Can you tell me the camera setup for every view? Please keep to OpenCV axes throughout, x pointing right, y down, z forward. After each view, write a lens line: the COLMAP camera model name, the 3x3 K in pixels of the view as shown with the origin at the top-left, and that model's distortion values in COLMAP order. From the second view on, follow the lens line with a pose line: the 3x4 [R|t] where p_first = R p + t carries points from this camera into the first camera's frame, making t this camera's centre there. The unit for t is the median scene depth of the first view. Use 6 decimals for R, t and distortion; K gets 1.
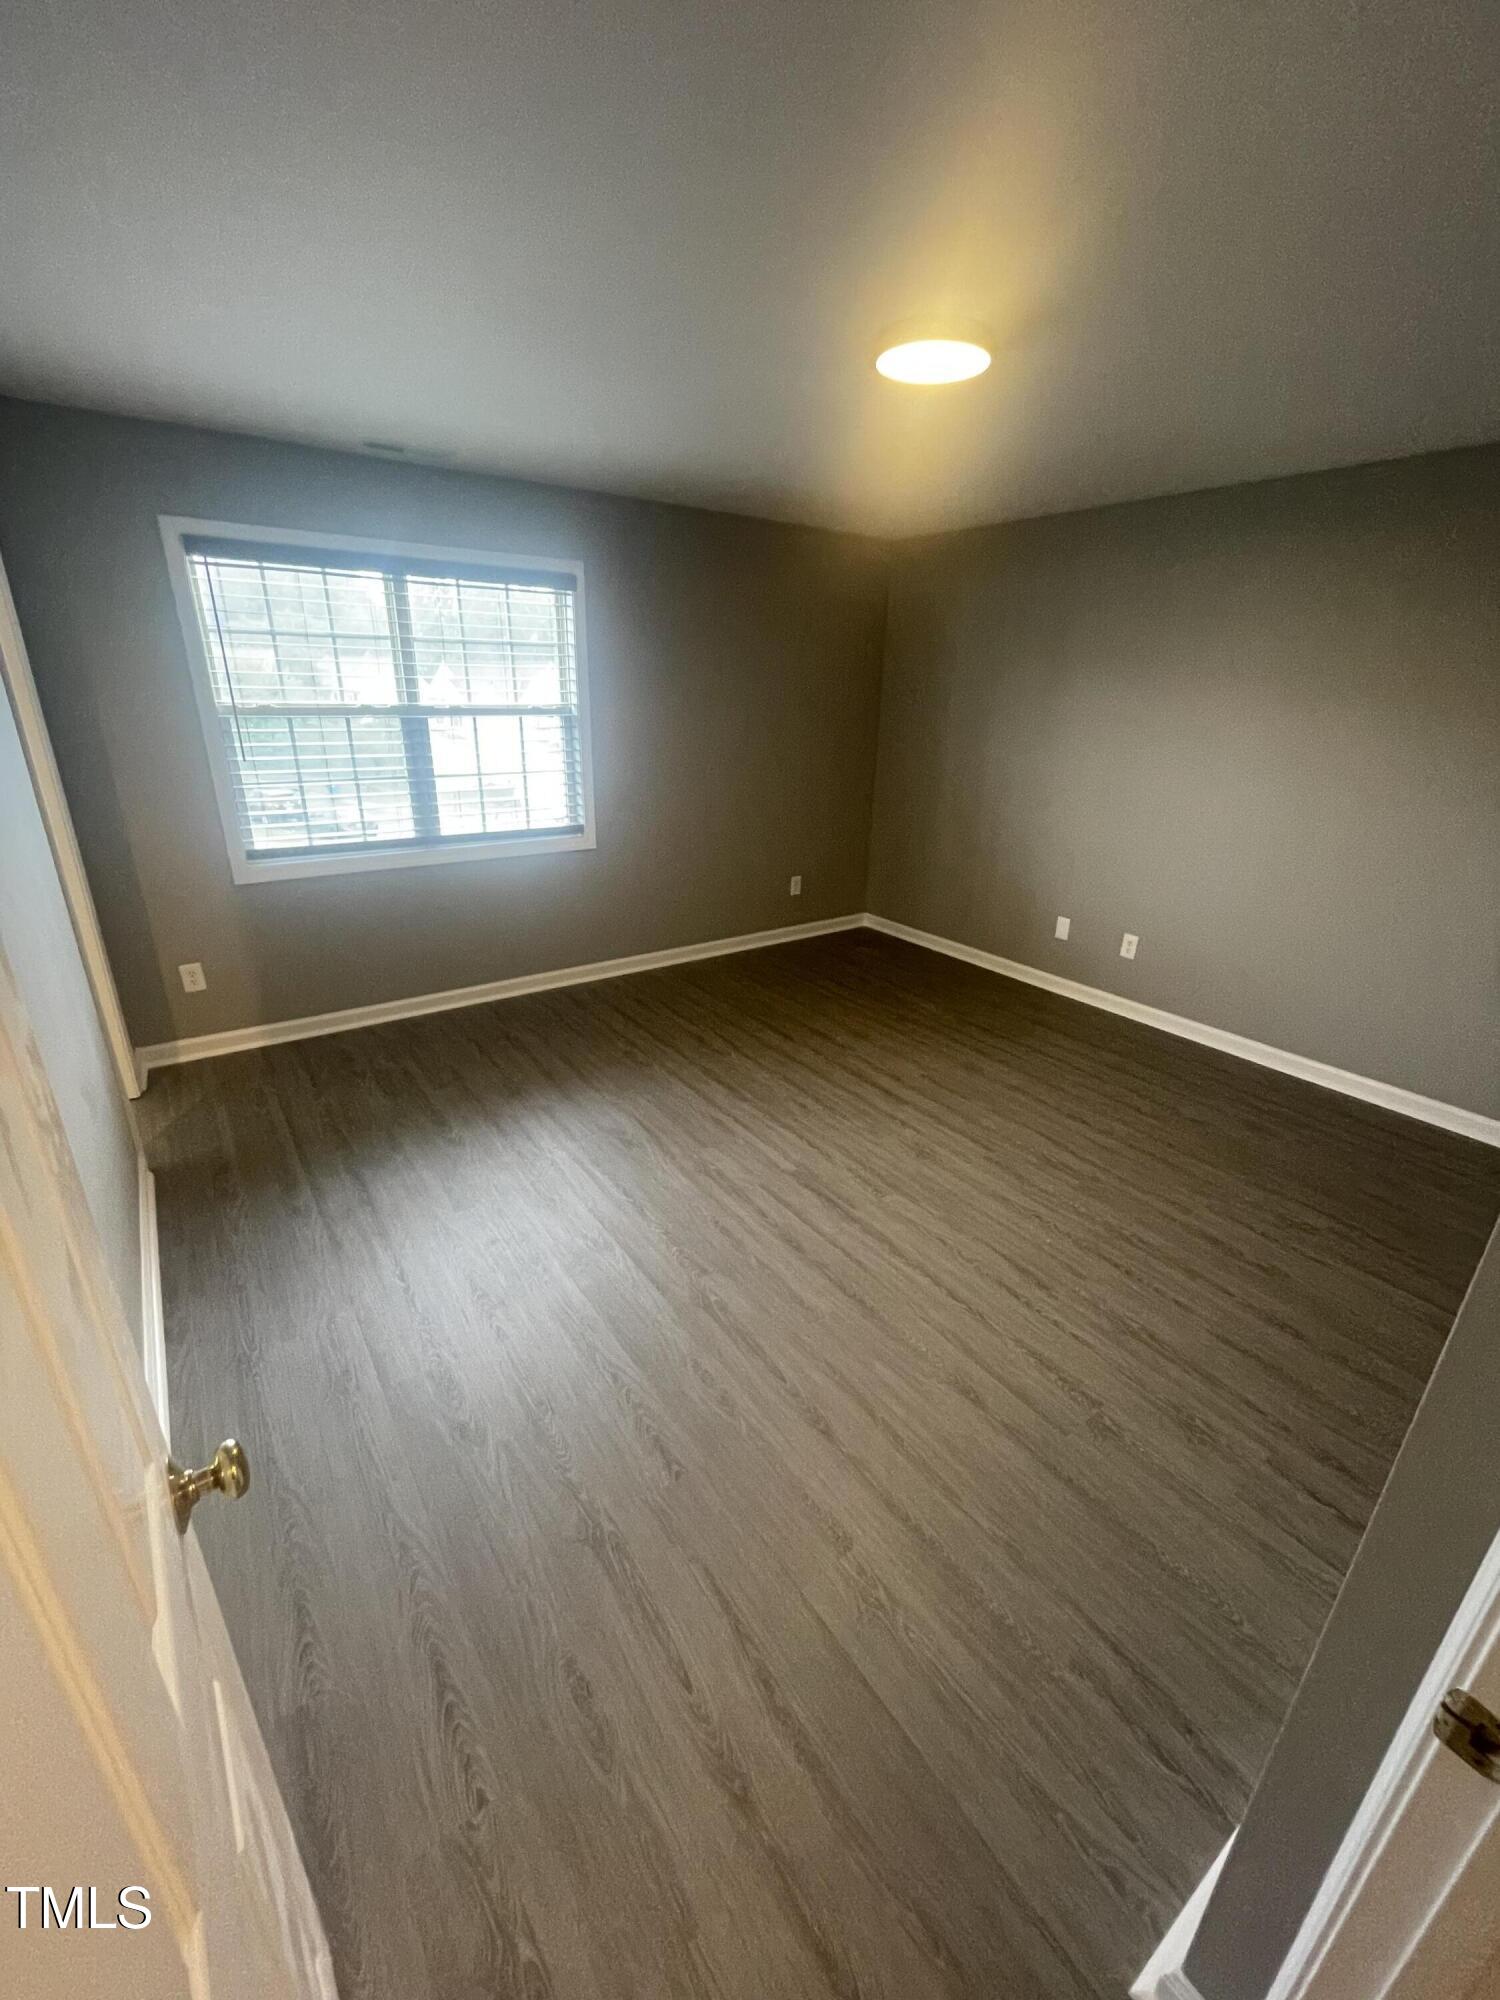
lens RADIAL K [[806.2, 0, 754.2], [0, 806.2, 995.5], [0, 0, 1]] dist [-0.003519, -0.001001]
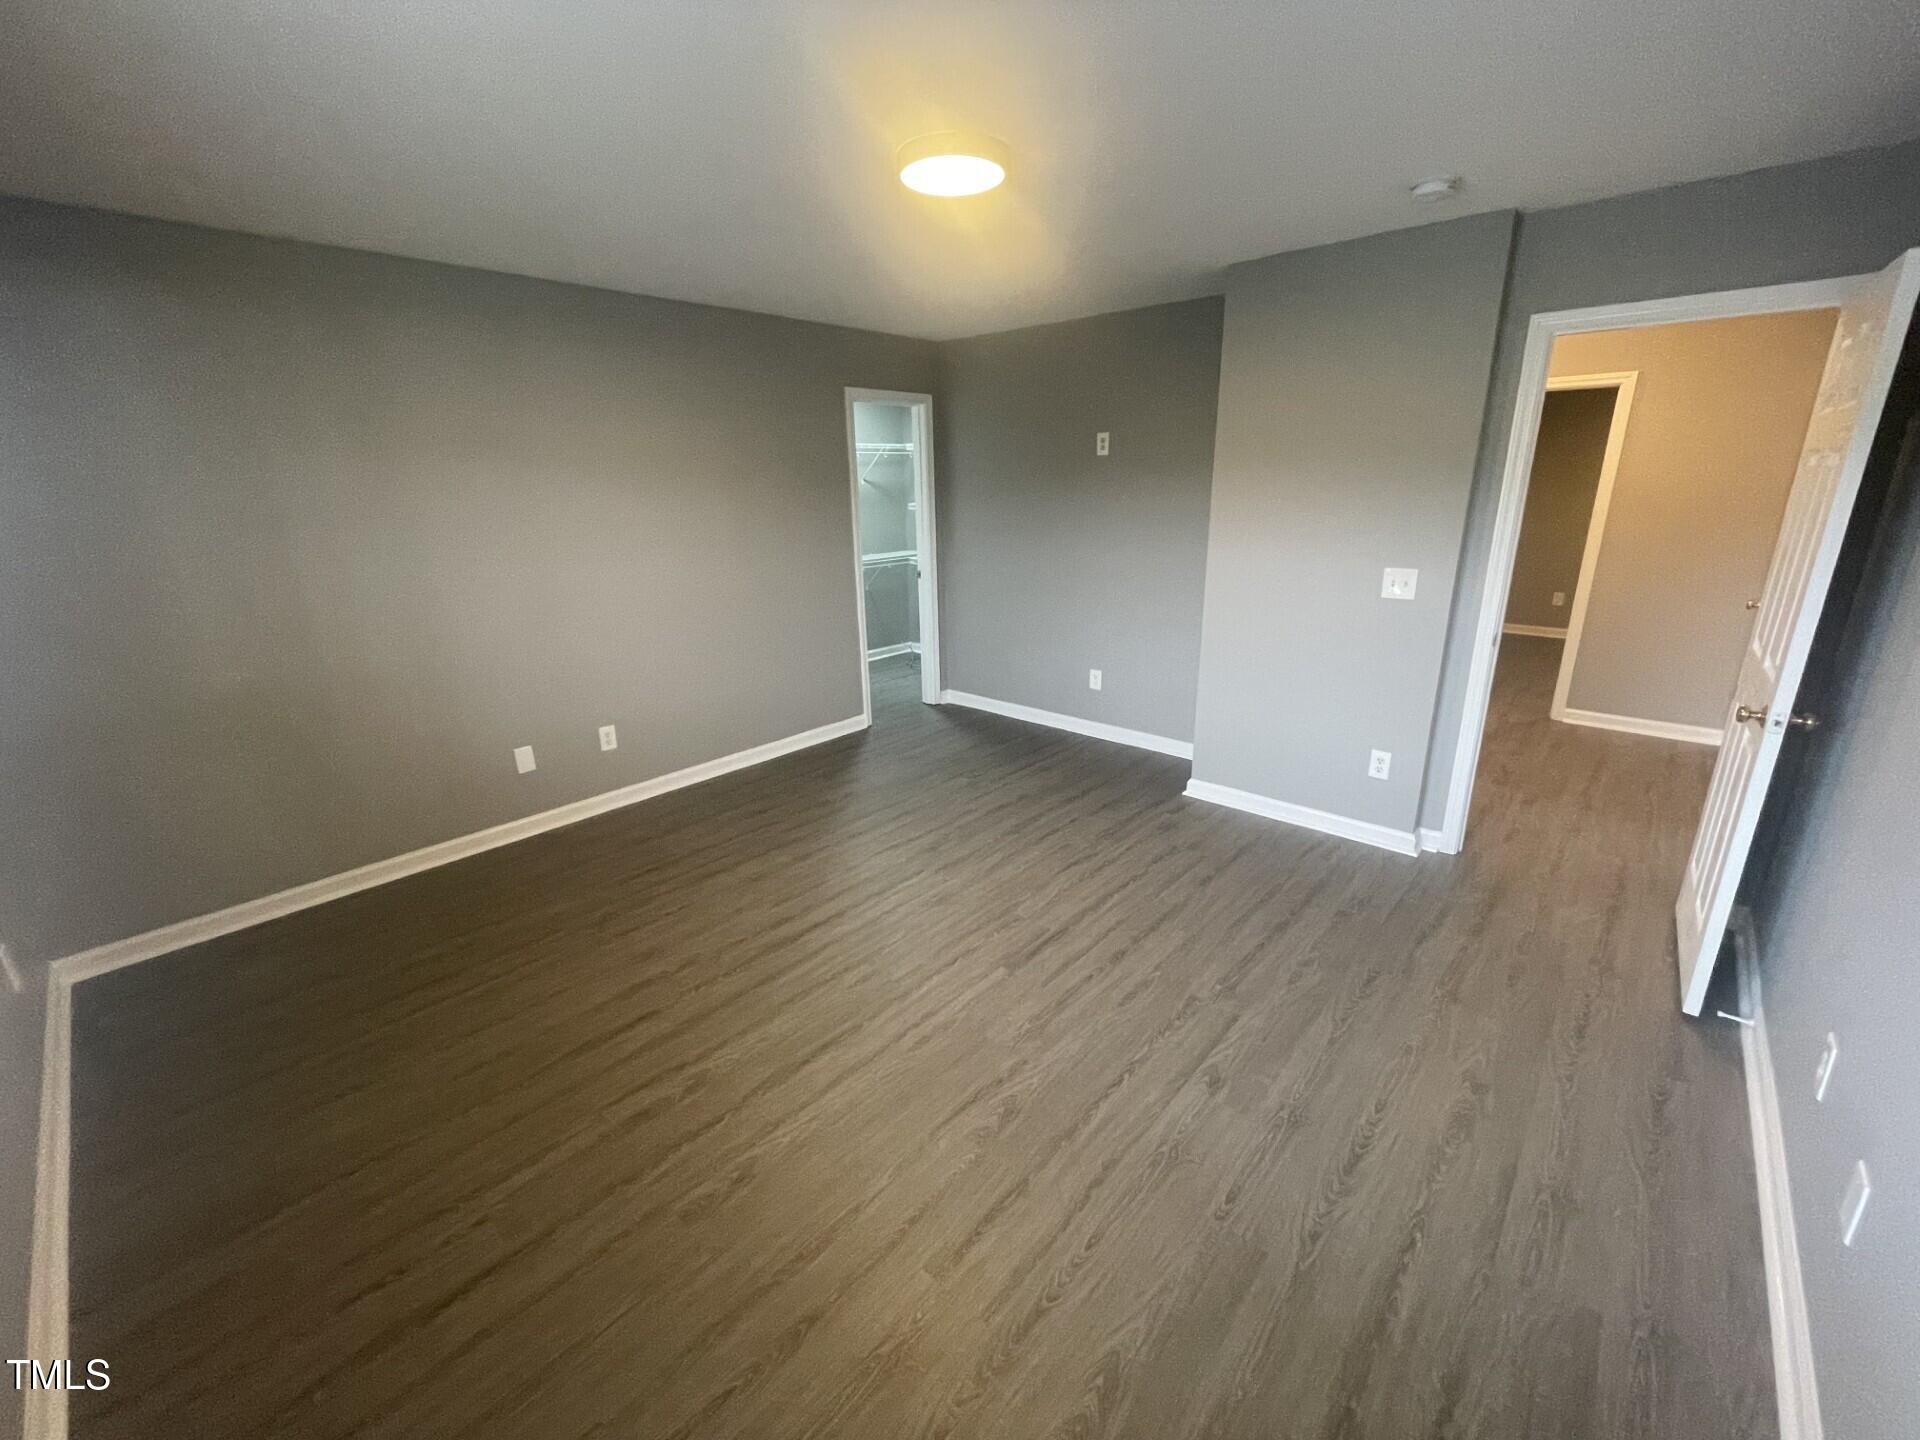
lens RADIAL K [[773.9, 0, 955.1], [0, 773.9, 716.8], [0, 0, 1]] dist [-0.003519, -0.001001]
pose [[-0.206682, -0.304279, 0.929891, -0.609777], [0.369024, 0.855976, 0.362114, -0.340961], [-0.906148, 0.417995, -0.064629, 0.865319]]
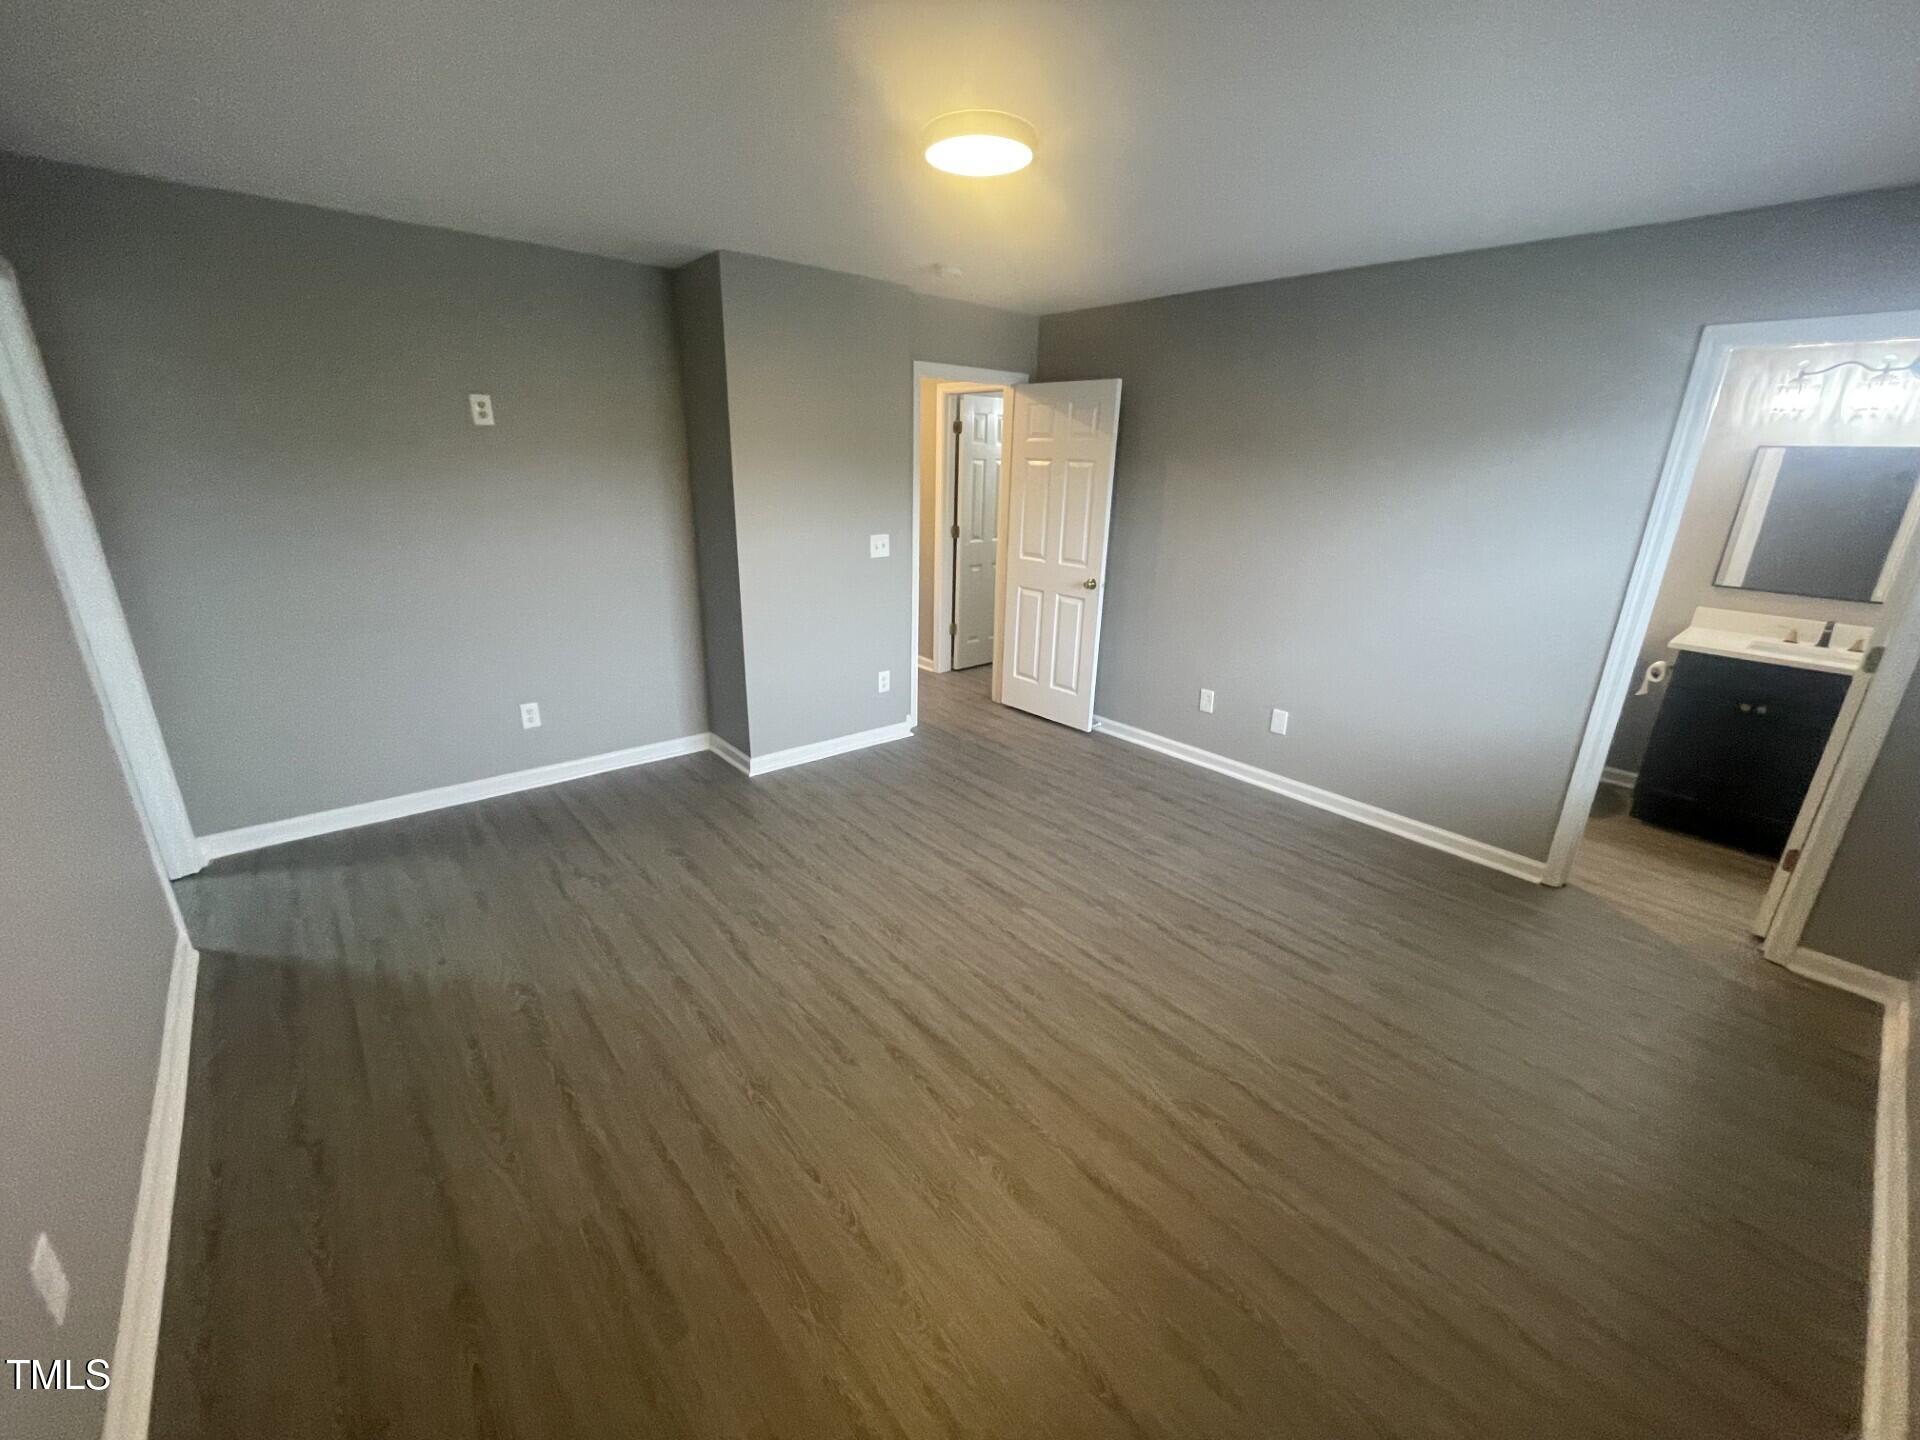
lens RADIAL K [[773.9, 0, 955.1], [0, 773.9, 716.8], [0, 0, 1]] dist [-0.003519, -0.001001]
pose [[-0.995737, -0.022033, -0.089566, 0.207641], [-0.074483, 0.764834, 0.639908, -0.551023], [0.054404, 0.643851, -0.763214, 1.415956]]
